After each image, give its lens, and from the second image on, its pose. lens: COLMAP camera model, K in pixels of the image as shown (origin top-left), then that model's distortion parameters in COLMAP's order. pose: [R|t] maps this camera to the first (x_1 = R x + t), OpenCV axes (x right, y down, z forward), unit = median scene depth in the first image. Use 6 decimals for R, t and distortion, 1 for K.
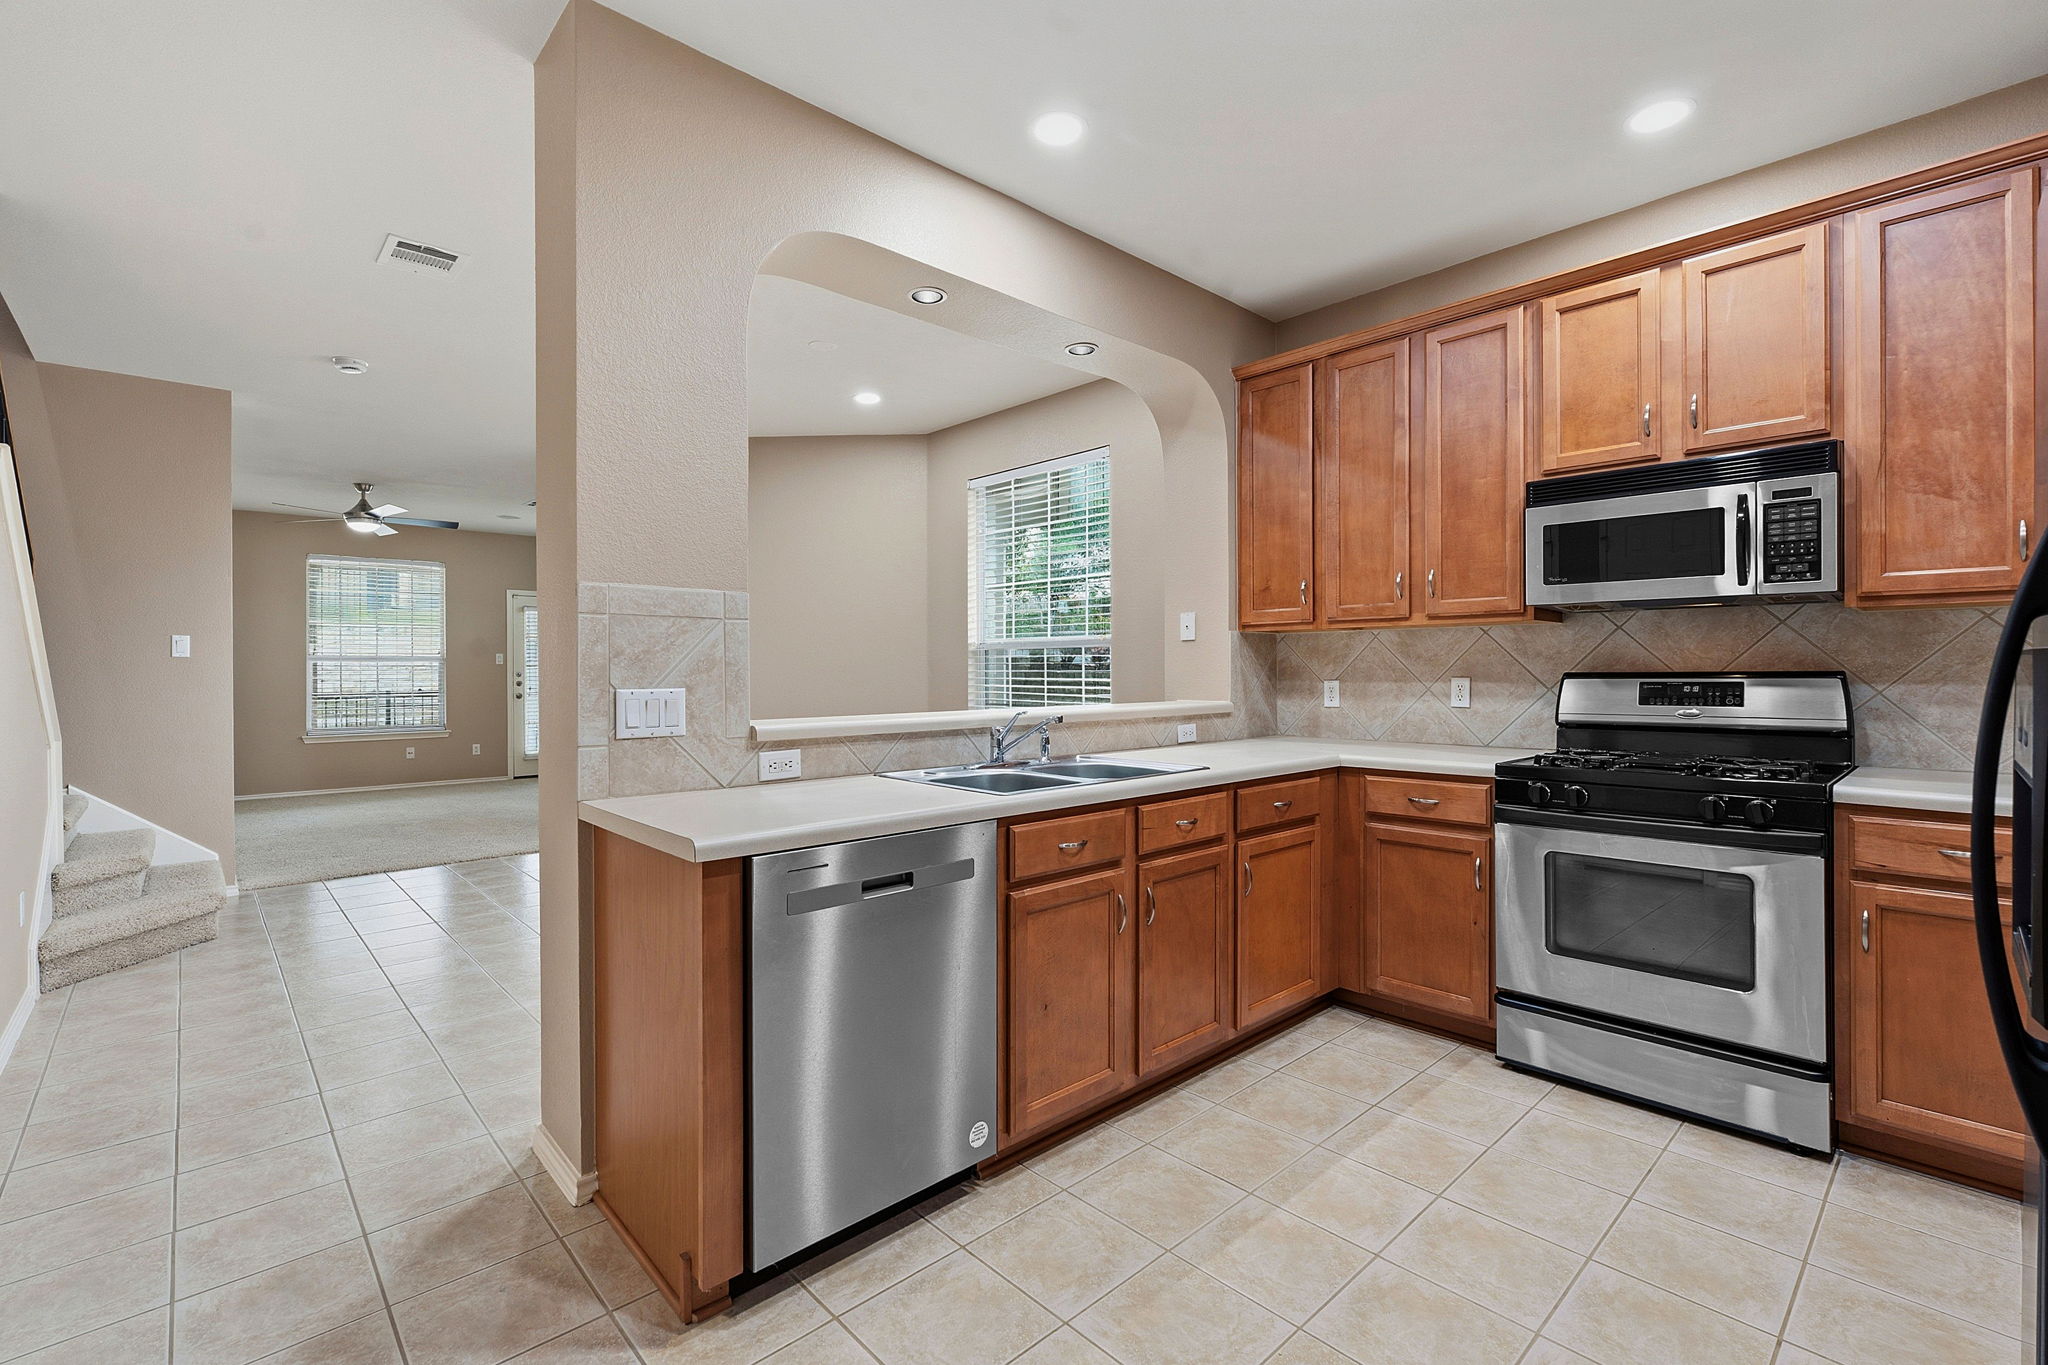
lens RADIAL K [[916.4, 0, 1034.5], [0, 916.4, 668.2], [0, 0, 1]] dist [-0.002818, -0.000069]
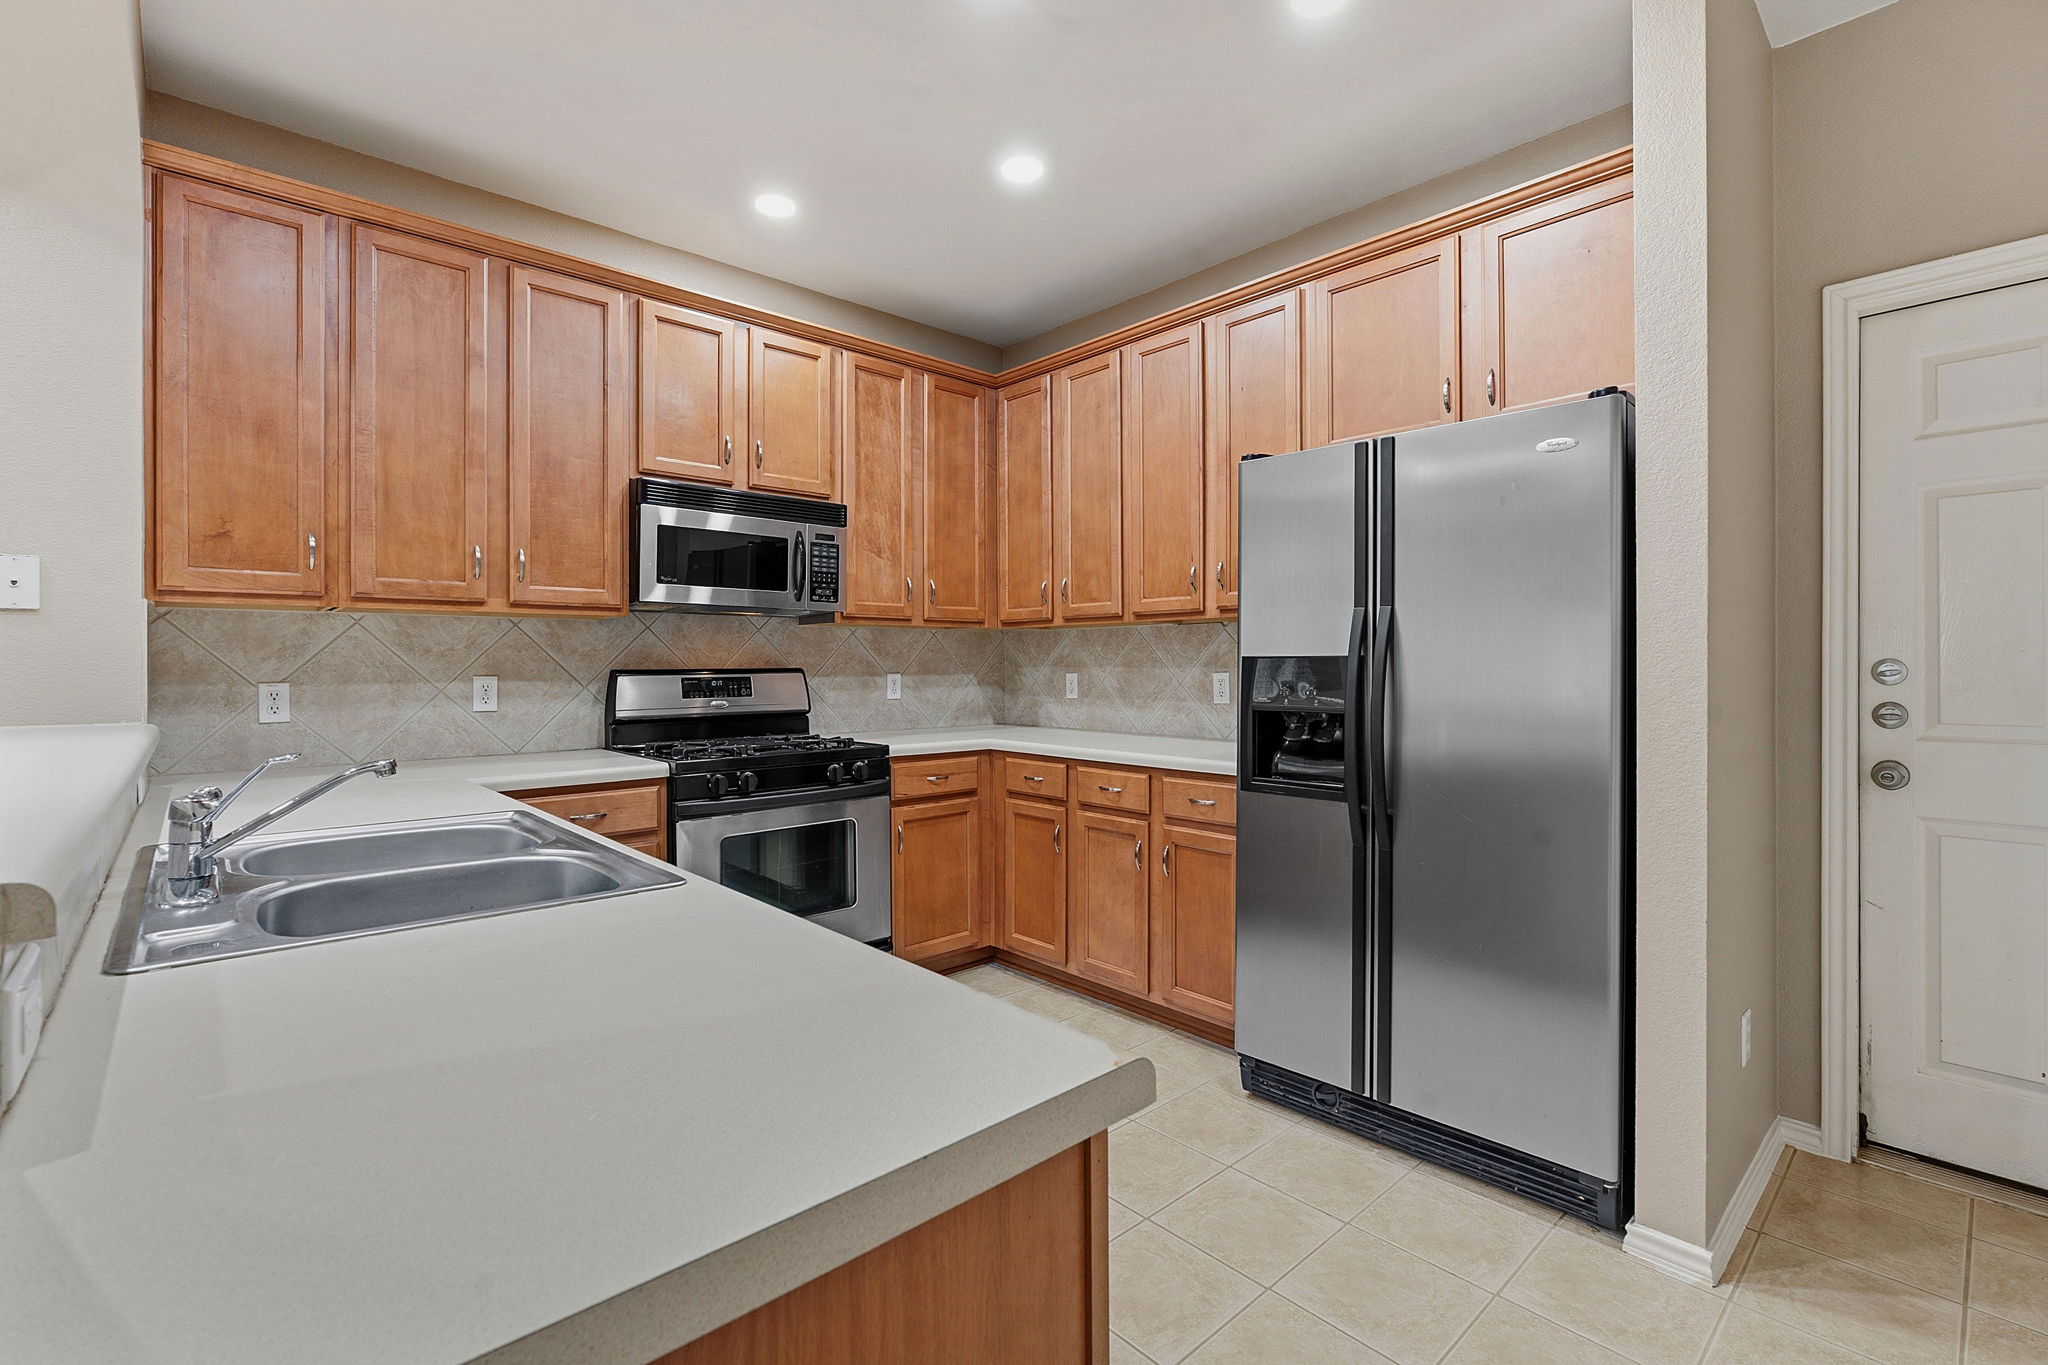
lens RADIAL K [[916.4, 0, 1034.5], [0, 916.4, 668.2], [0, 0, 1]] dist [-0.002818, -0.000069]
pose [[0.004879, 0.002186, 0.999986, -0.432560], [0.001734, 0.999996, -0.002194, 0.006104], [-0.999987, 0.001744, 0.004875, 0.548367]]
